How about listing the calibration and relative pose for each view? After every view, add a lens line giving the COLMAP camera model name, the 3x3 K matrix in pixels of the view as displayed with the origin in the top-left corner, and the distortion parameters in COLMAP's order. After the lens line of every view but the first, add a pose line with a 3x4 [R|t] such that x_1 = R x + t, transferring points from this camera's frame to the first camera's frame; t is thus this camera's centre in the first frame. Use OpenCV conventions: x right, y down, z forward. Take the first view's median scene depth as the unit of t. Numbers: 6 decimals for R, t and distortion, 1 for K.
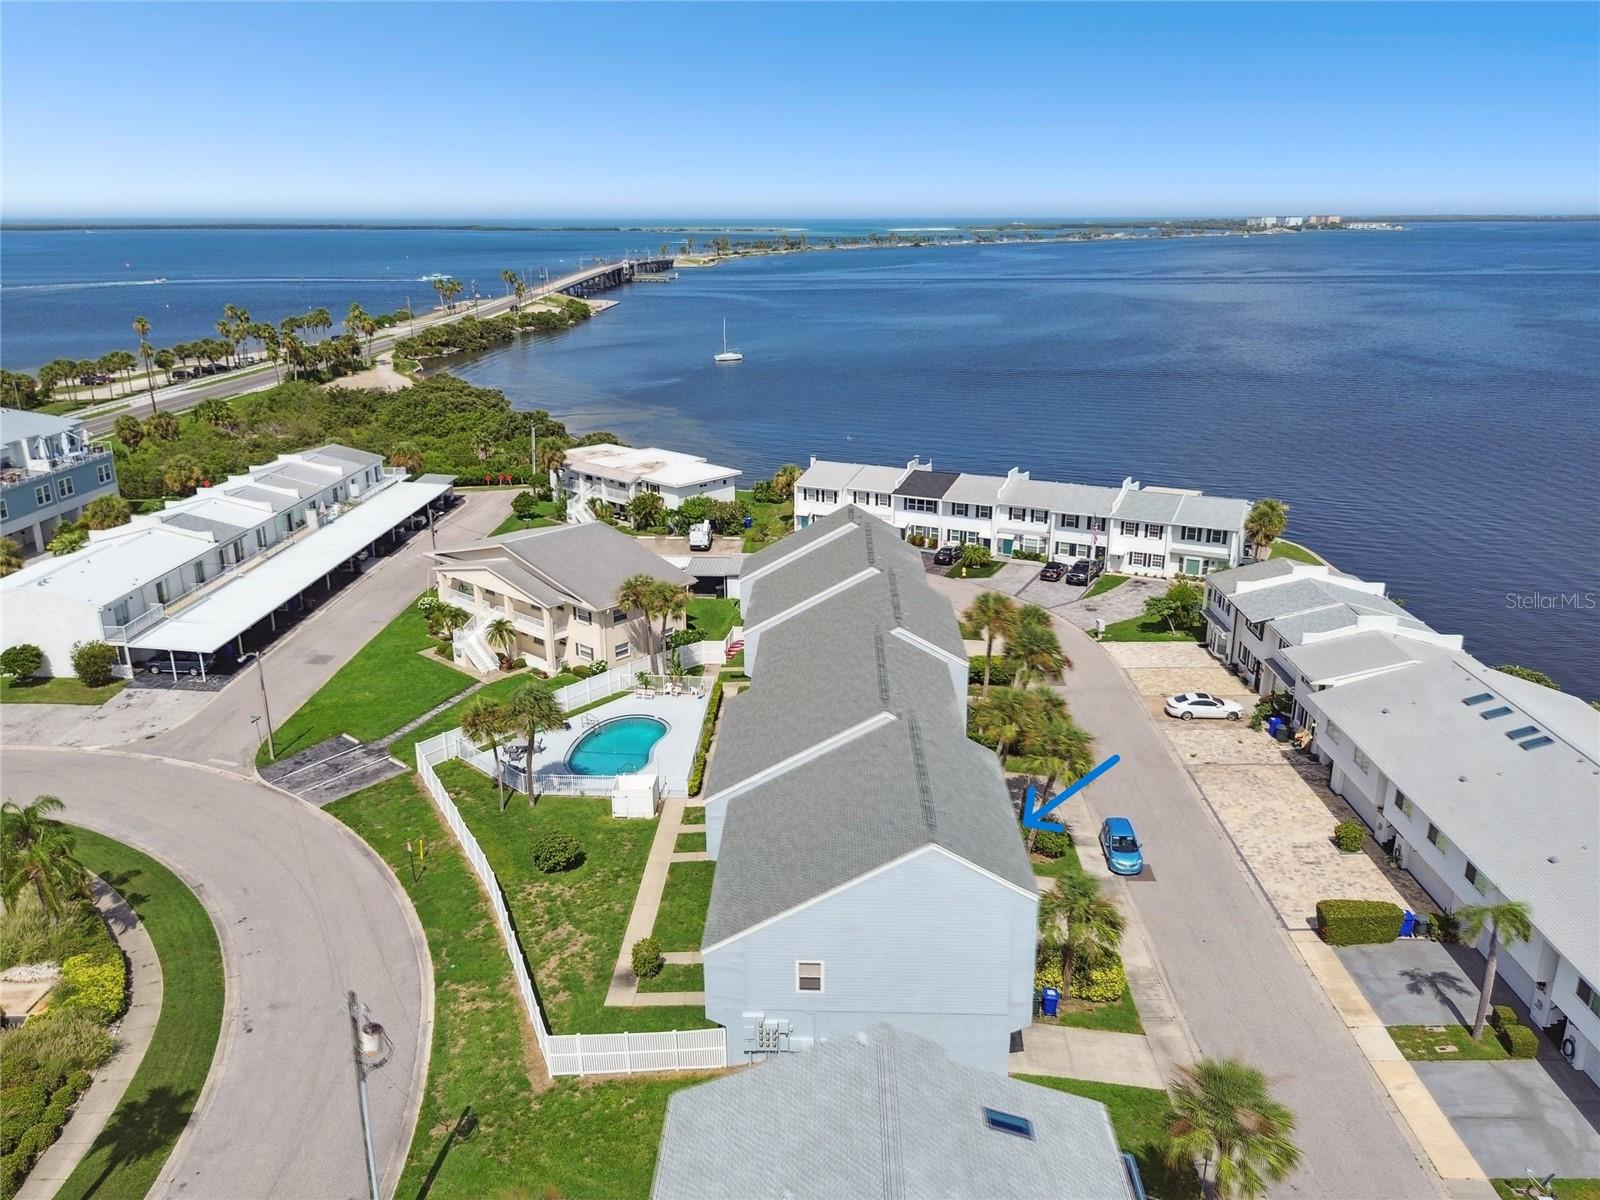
lens RADIAL K [[1174.8, 0, 792.8], [0, 1174.8, 605.3], [0, 0, 1]] dist [0.036790, -0.025822]
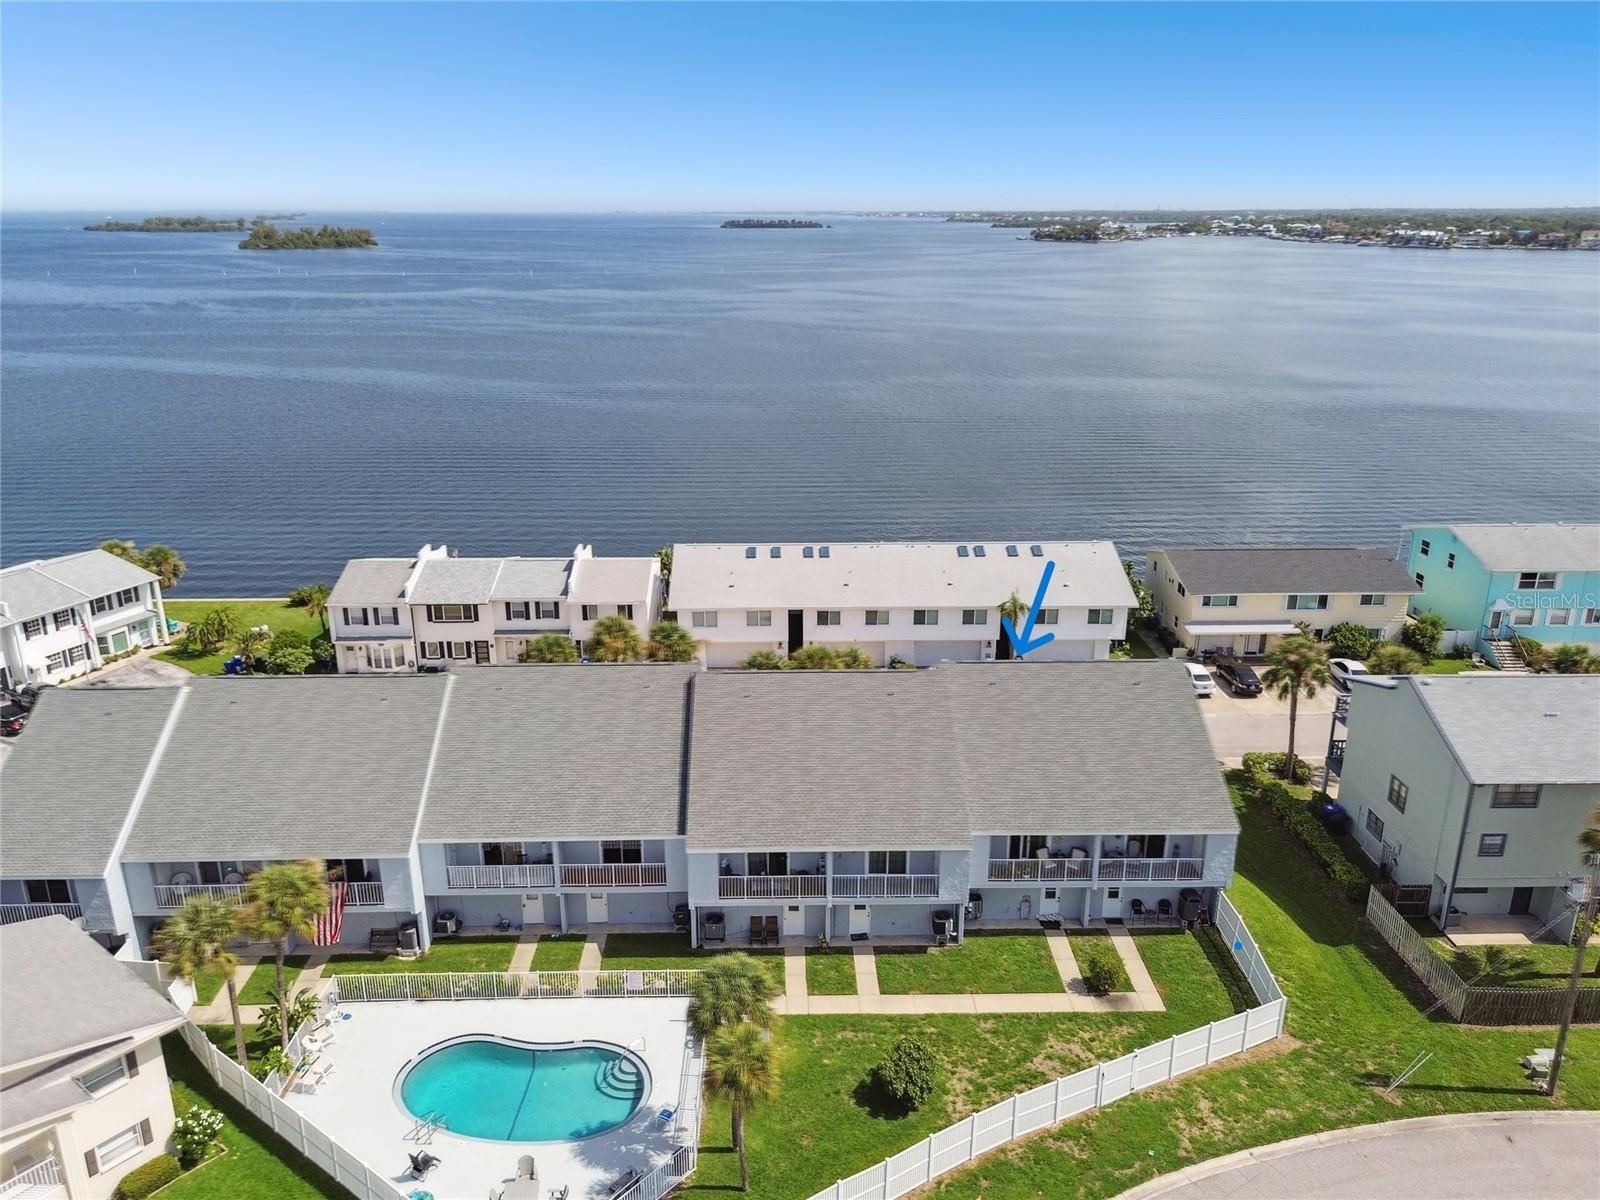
lens RADIAL K [[1174.8, 0, 786.3], [0, 1174.8, 598.7], [0, 0, 1]] dist [0.036790, -0.025822]
pose [[-0.051292, -0.310095, 0.949321, -0.581976], [0.312246, 0.897936, 0.310181, -0.220930], [-0.948616, 0.312332, 0.050769, 0.688918]]
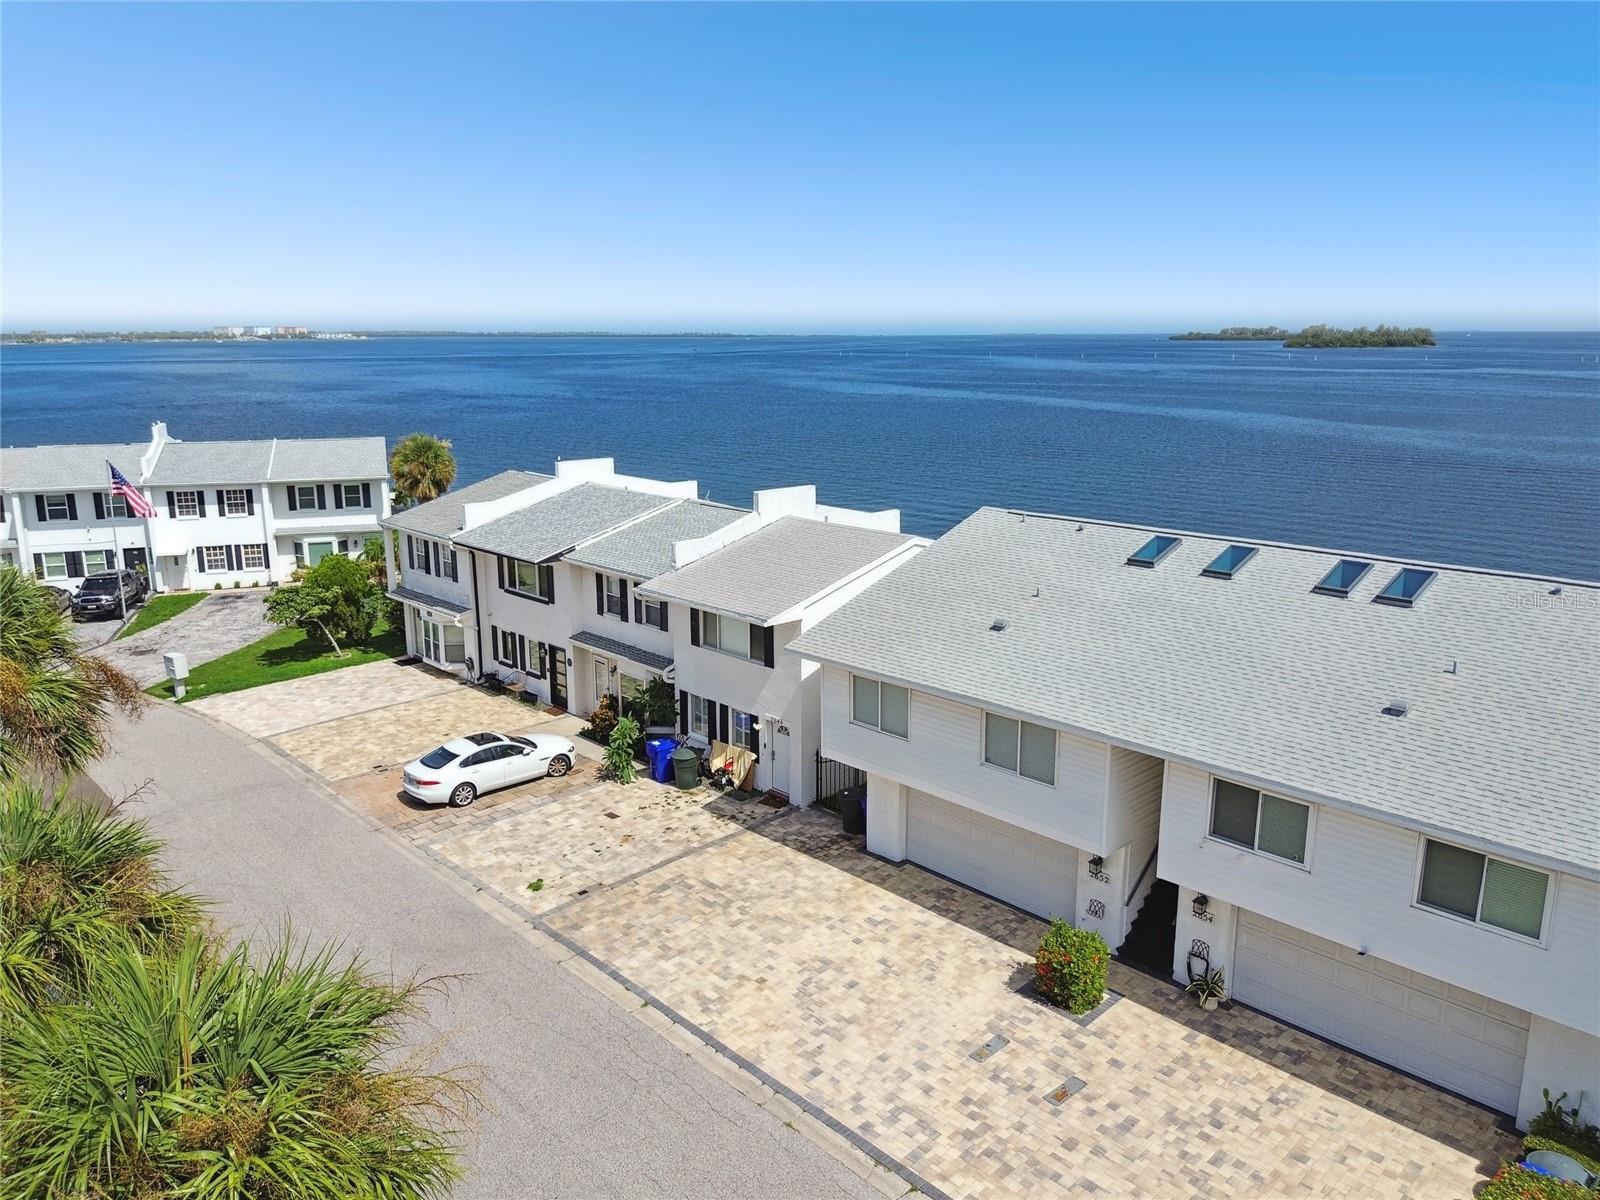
lens RADIAL K [[1174.8, 0, 792.2], [0, 1174.8, 601.3], [0, 0, 1]] dist [0.036790, -0.025822]
pose [[0.700507, -0.159570, 0.695577, 0.133866], [0.222297, 0.974979, -0.000206, 0.051367], [-0.678140, 0.154769, 0.718452, 0.591567]]
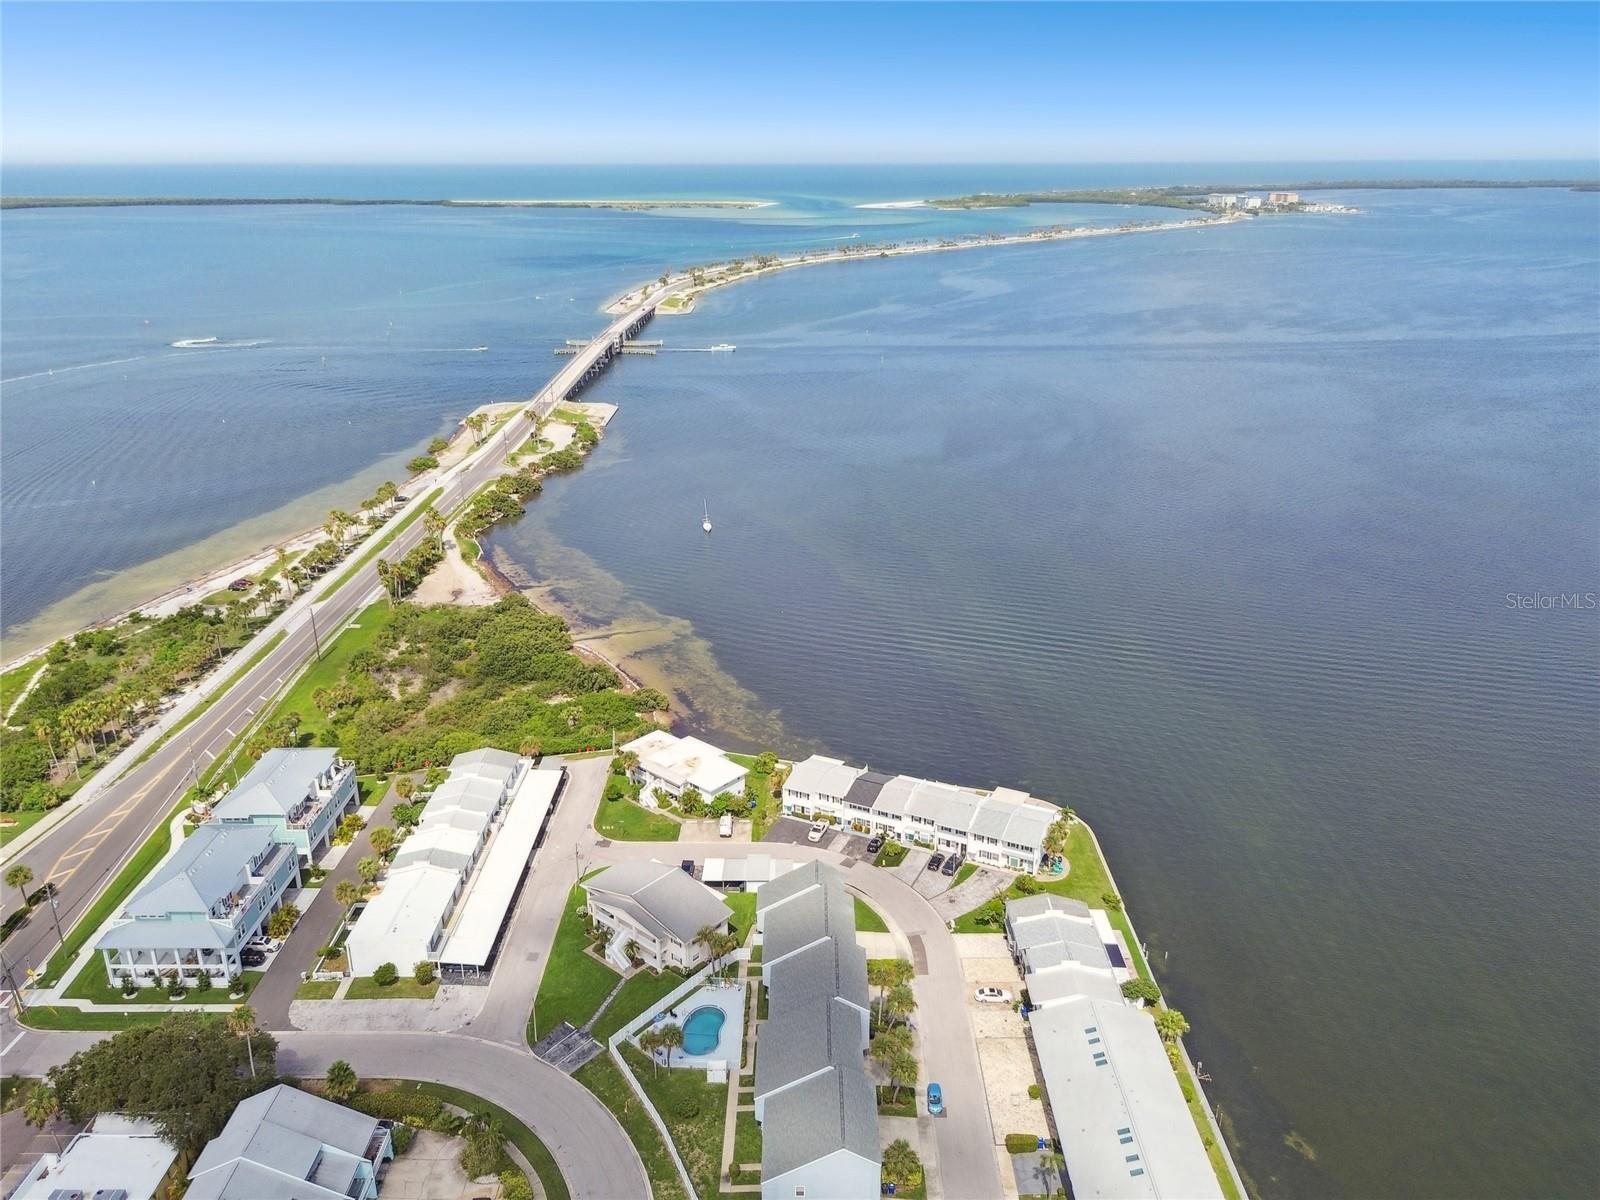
lens RADIAL K [[1174.8, 0, 803.8], [0, 1174.8, 601.0], [0, 0, 1]] dist [0.036790, -0.025822]
pose [[0.999381, -0.000444, 0.035164, -0.040108], [-0.000605, 0.999555, 0.029812, -0.618508], [-0.035162, -0.029815, 0.998937, -0.931734]]
